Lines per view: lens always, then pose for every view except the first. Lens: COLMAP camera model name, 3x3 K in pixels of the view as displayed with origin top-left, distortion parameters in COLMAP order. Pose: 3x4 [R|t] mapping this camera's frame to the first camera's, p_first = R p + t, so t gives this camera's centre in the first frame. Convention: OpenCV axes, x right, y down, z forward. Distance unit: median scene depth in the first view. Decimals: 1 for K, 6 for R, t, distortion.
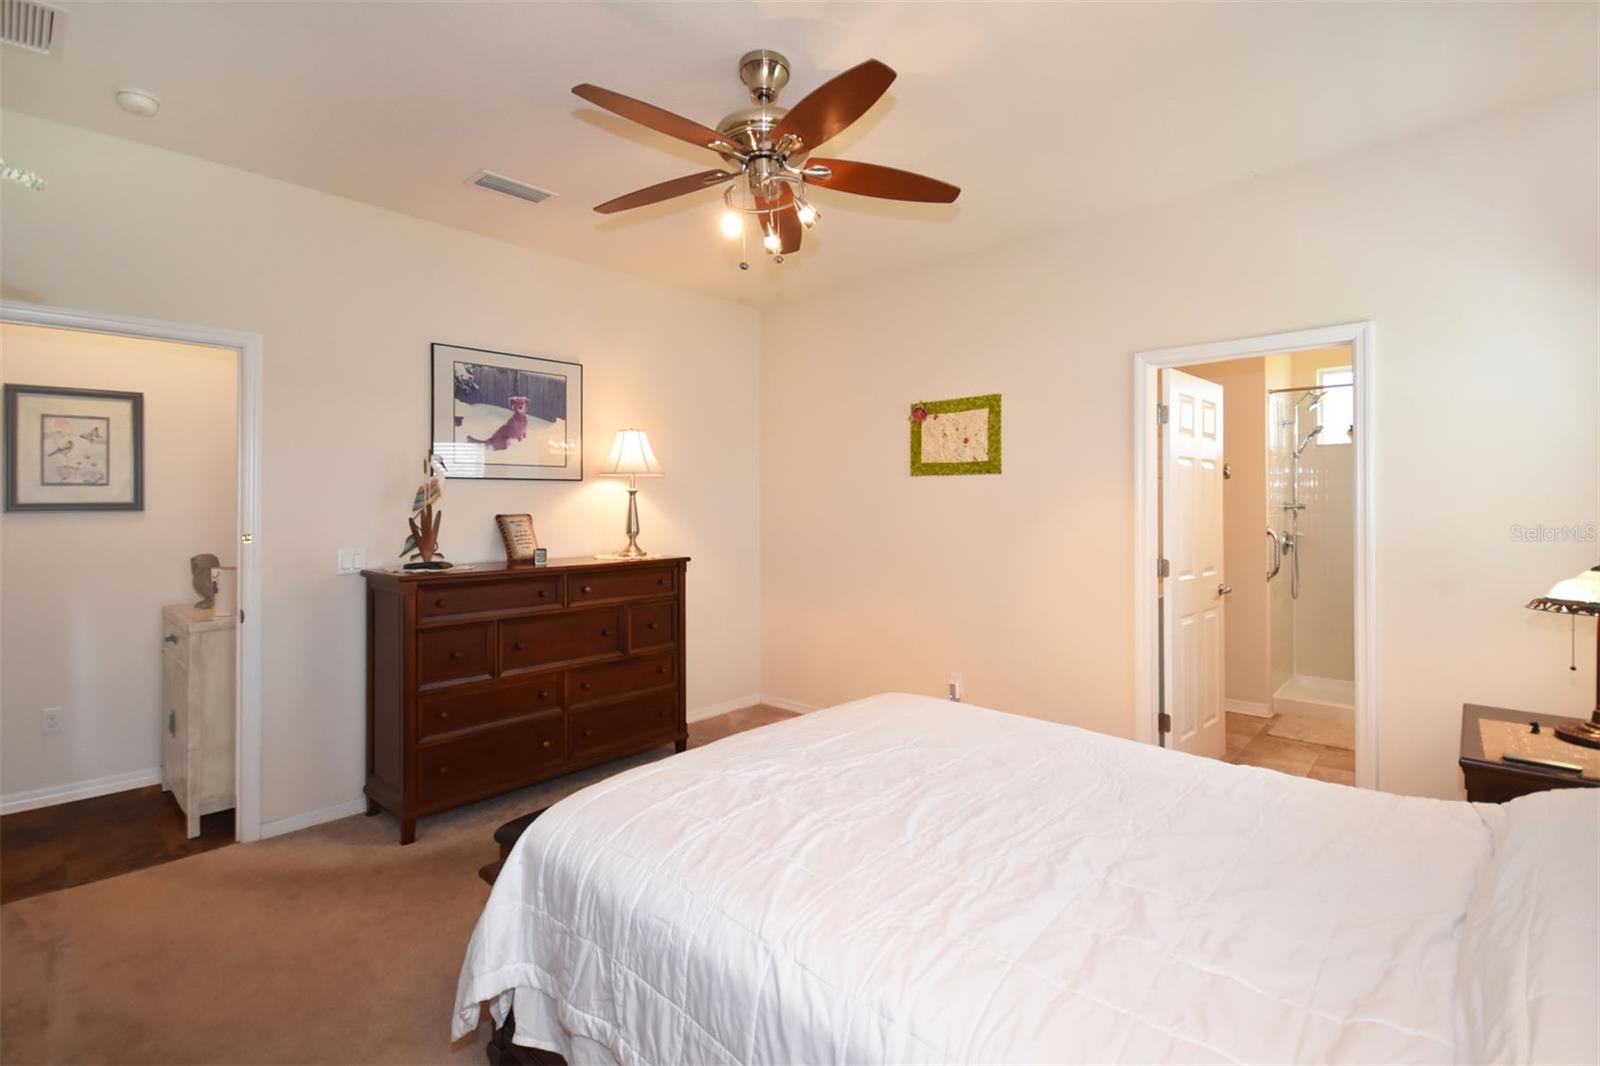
lens RADIAL K [[733.9, 0, 830.4], [0, 733.9, 516.0], [0, 0, 1]] dist [0.014768, -0.000311]
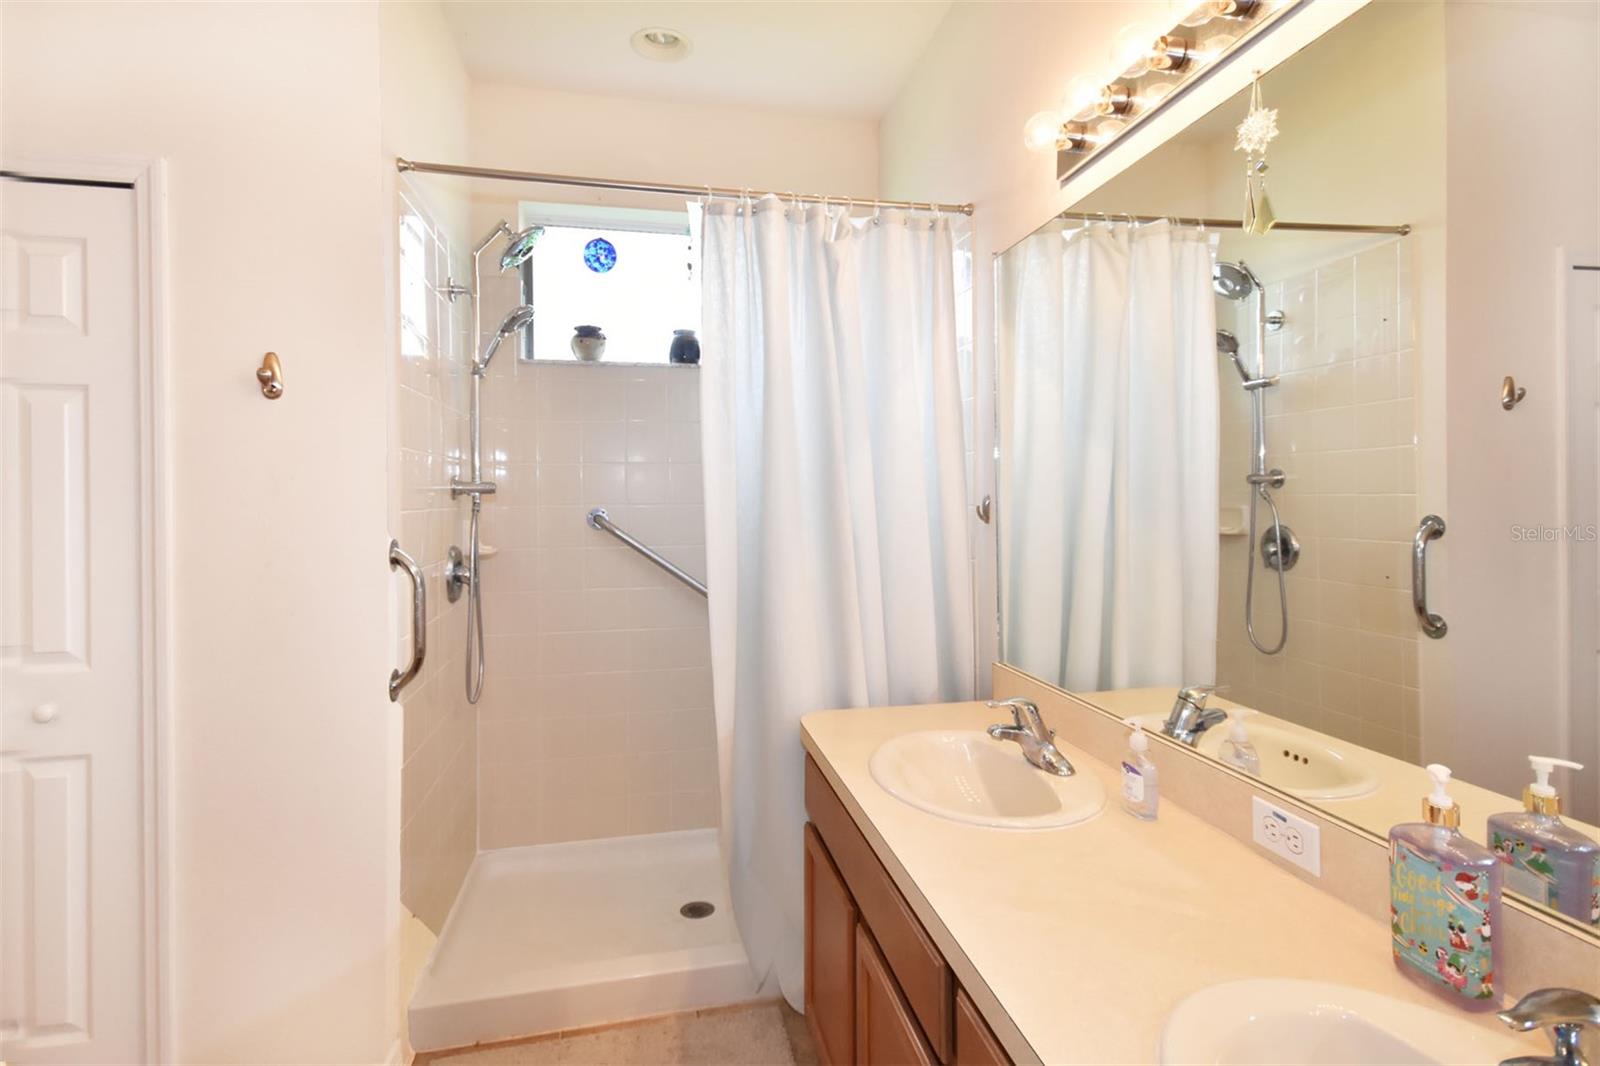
lens RADIAL K [[684.8, 0, 797.8], [0, 684.8, 514.9], [0, 0, 1]] dist [-0.000128, -0.000061]
pose [[0.564520, -0.001462, 0.825418, 0.840264], [-0.000348, 0.999998, 0.002009, 0.003235], [-0.825419, -0.001422, 0.564518, 1.280555]]
